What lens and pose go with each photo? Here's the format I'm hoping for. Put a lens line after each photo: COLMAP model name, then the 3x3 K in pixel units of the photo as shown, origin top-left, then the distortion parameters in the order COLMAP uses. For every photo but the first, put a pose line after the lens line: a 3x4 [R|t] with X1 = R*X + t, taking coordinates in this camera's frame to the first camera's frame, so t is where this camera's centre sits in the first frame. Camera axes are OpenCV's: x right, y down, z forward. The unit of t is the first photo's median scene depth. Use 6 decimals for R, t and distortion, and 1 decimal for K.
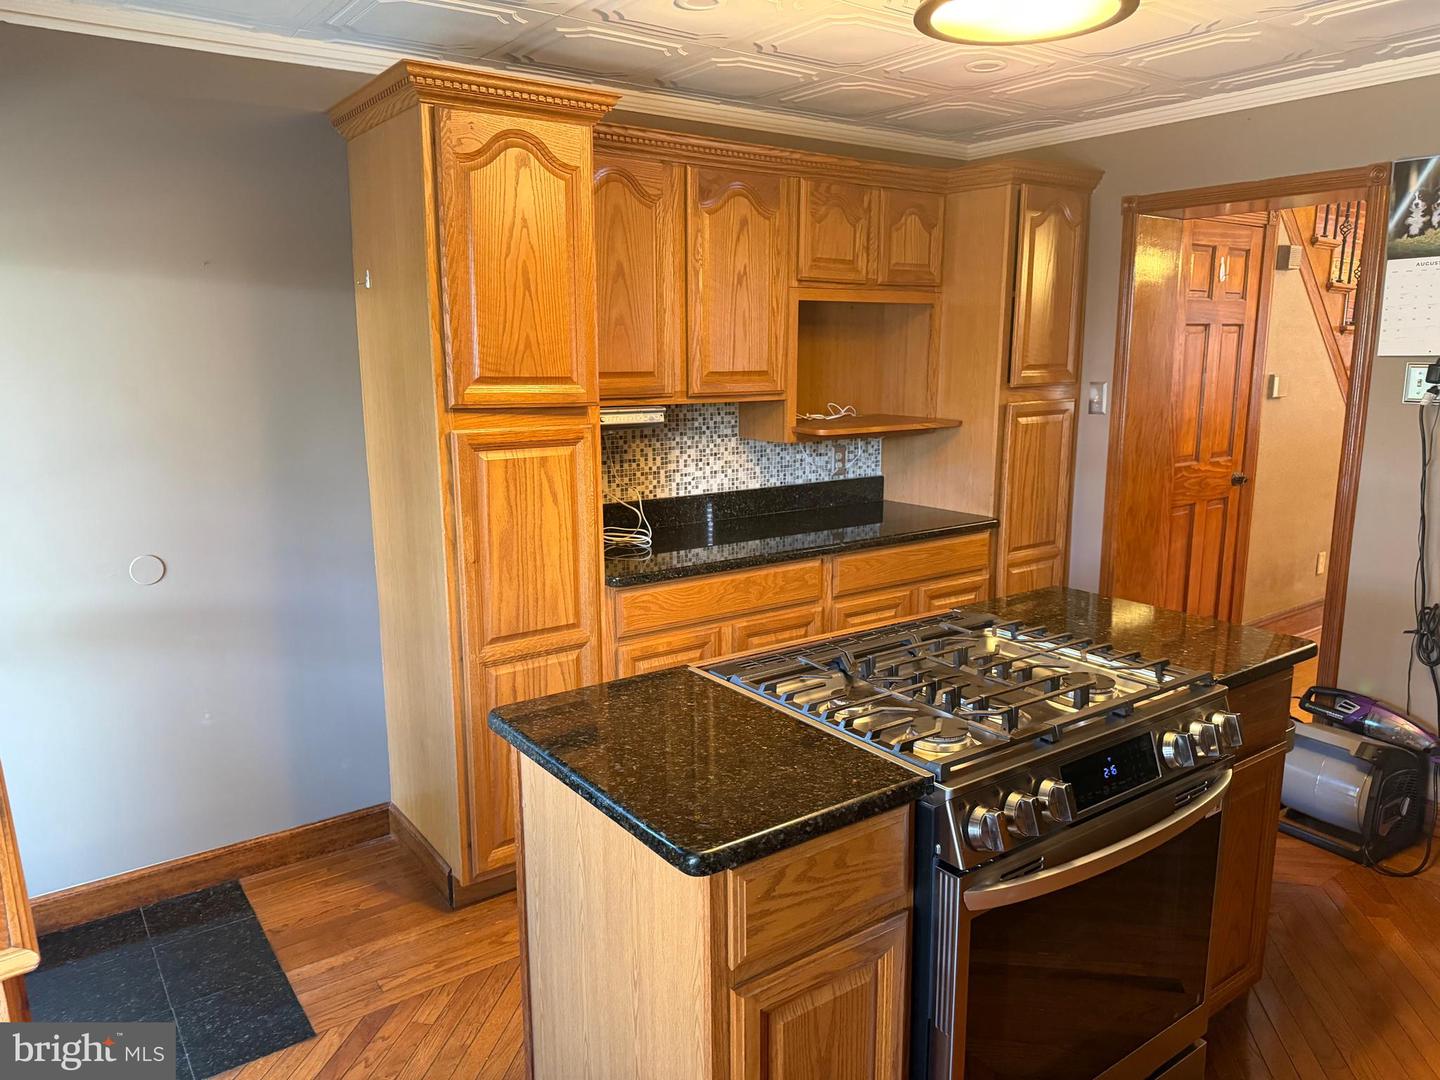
lens RADIAL K [[1034.9, 0, 713.8], [0, 1034.9, 543.7], [0, 0, 1]] dist [0.160277, -0.157000]
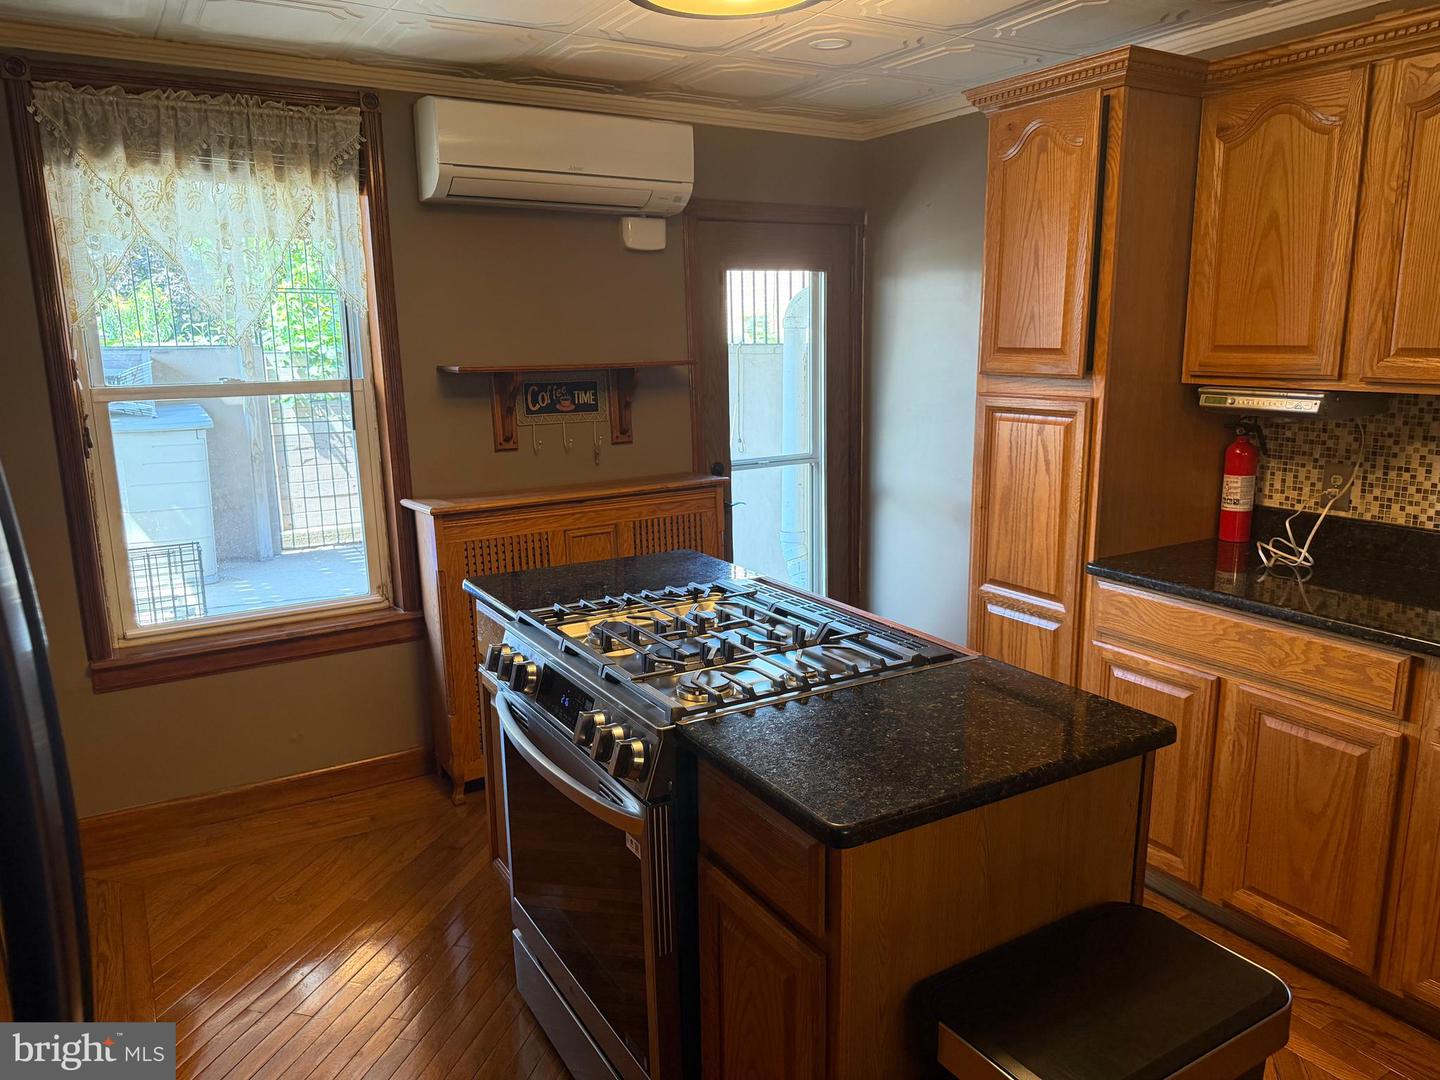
lens RADIAL K [[1060.9, 0, 749.6], [0, 1060.9, 548.0], [0, 0, 1]] dist [0.074526, -0.049357]
pose [[-0.065632, 0.206190, -0.976308, 0.773902], [-0.178144, 0.960278, 0.214780, -0.119310], [0.981813, 0.188020, -0.026293, 0.639518]]
